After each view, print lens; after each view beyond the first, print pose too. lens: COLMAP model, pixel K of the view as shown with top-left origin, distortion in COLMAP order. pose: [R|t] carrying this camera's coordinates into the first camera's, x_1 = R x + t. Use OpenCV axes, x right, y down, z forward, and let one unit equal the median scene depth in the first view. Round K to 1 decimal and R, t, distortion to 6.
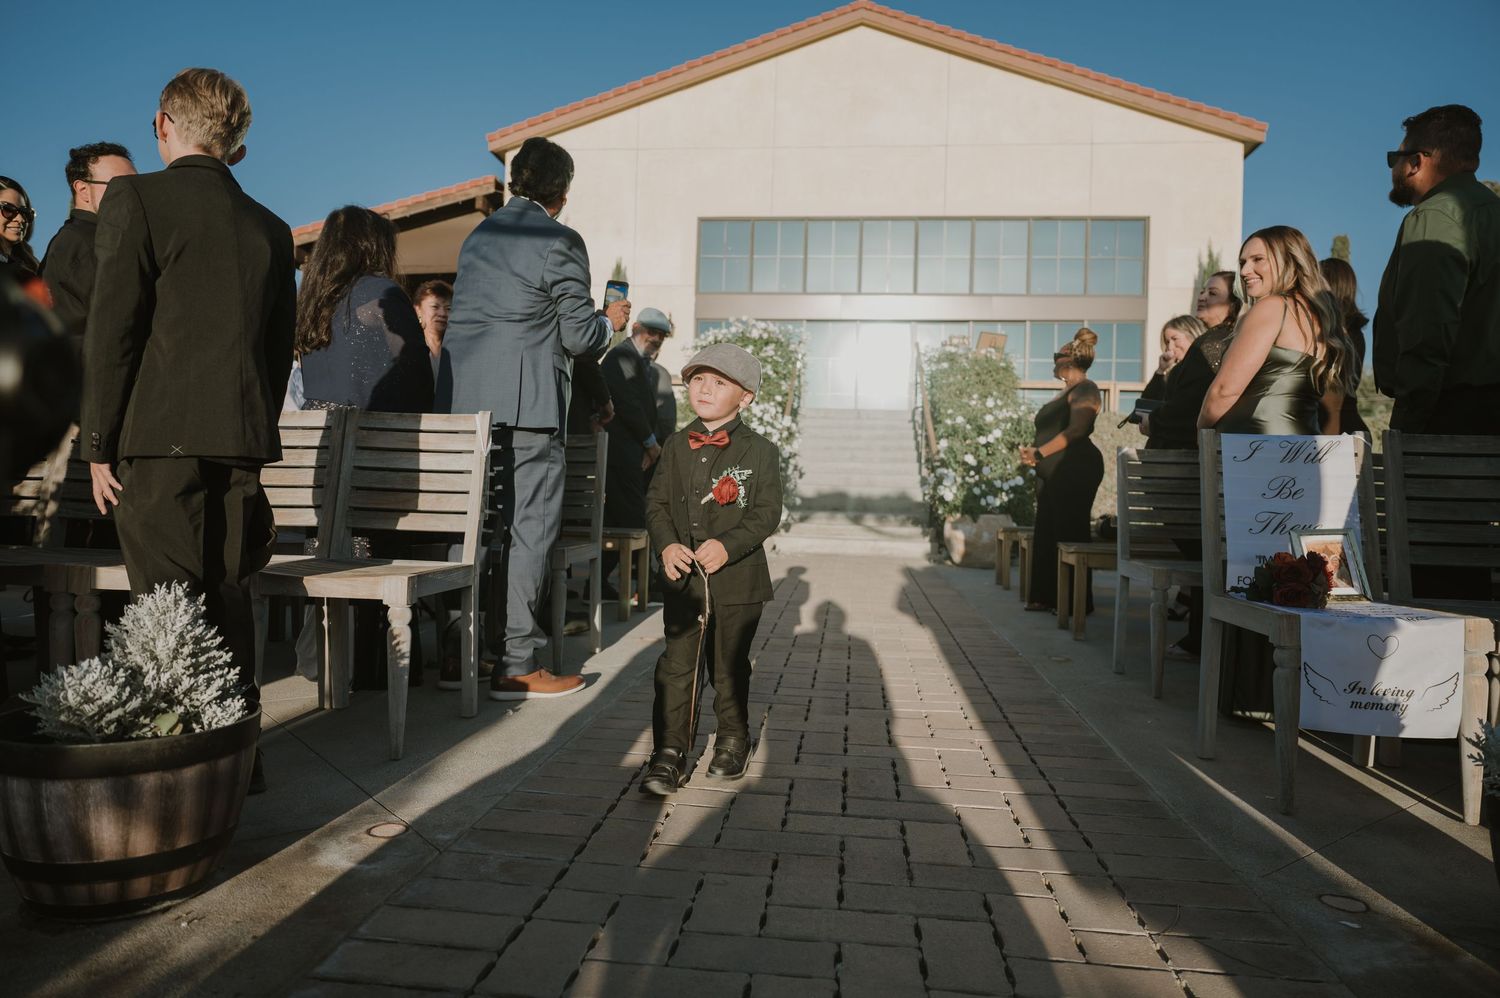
lens RADIAL K [[1062.6, 0, 738.9], [0, 1062.6, 498.5], [0, 0, 1]] dist [0.045093, 0.000473]
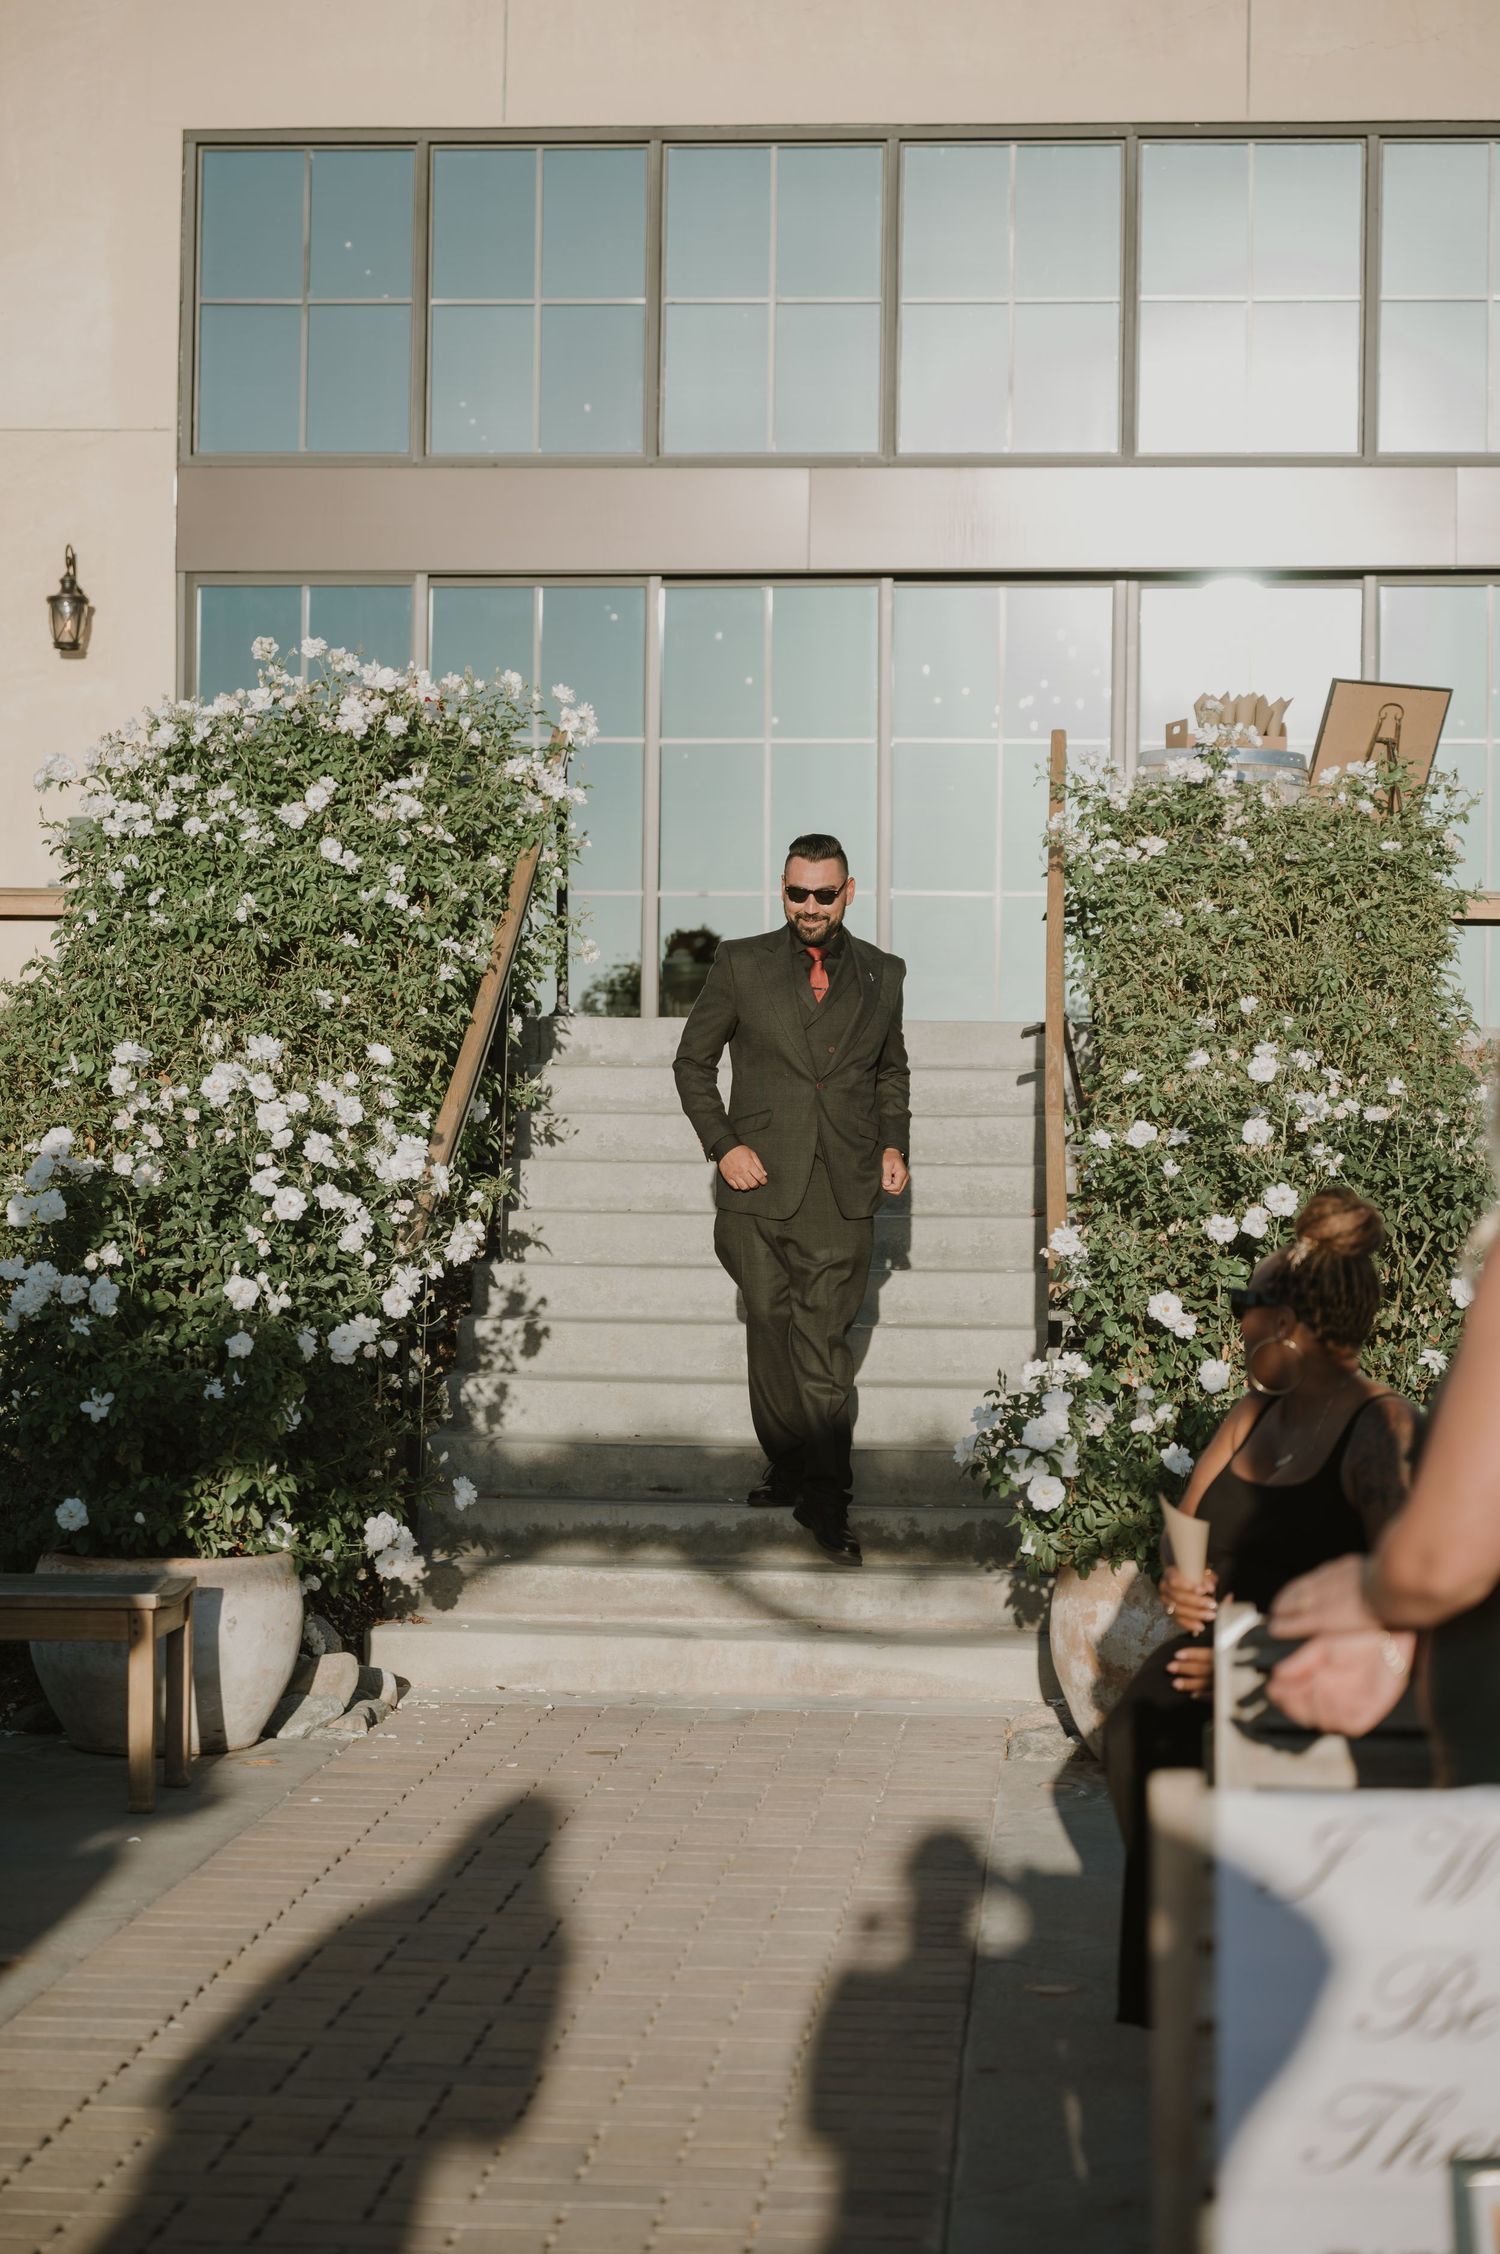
lens RADIAL K [[4760.4, 0, 750.2], [0, 4760.4, 1131.4], [0, 0, 1]] dist [0.076632, 0.000000]
pose [[0.999096, -0.017373, 0.038789, 0.078241], [0.017992, 0.999716, -0.015653, -0.059260], [-0.038506, 0.016337, 0.999125, -0.063028]]
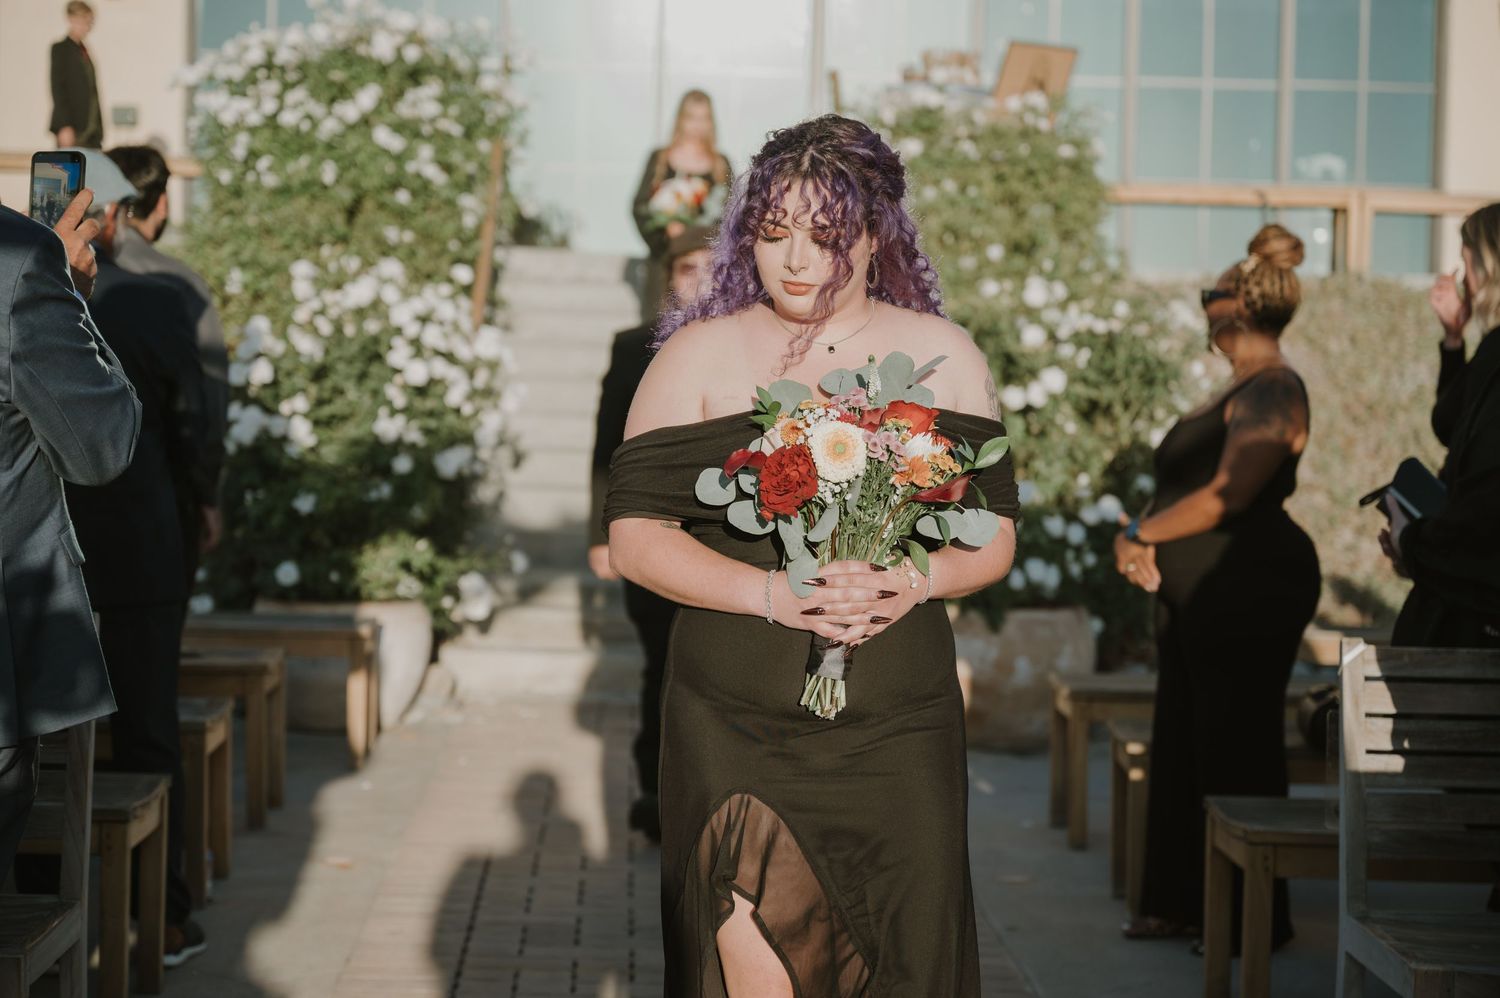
lens RADIAL K [[3168.0, 0, 745.9], [0, 3168.0, 494.6], [0, 0, 1]] dist [0.076632, 0.000000]
pose [[0.989646, -0.006272, 0.143395, -0.022432], [0.000621, 0.999223, 0.039417, -0.062282], [-0.143530, -0.038919, 0.988880, -0.079920]]
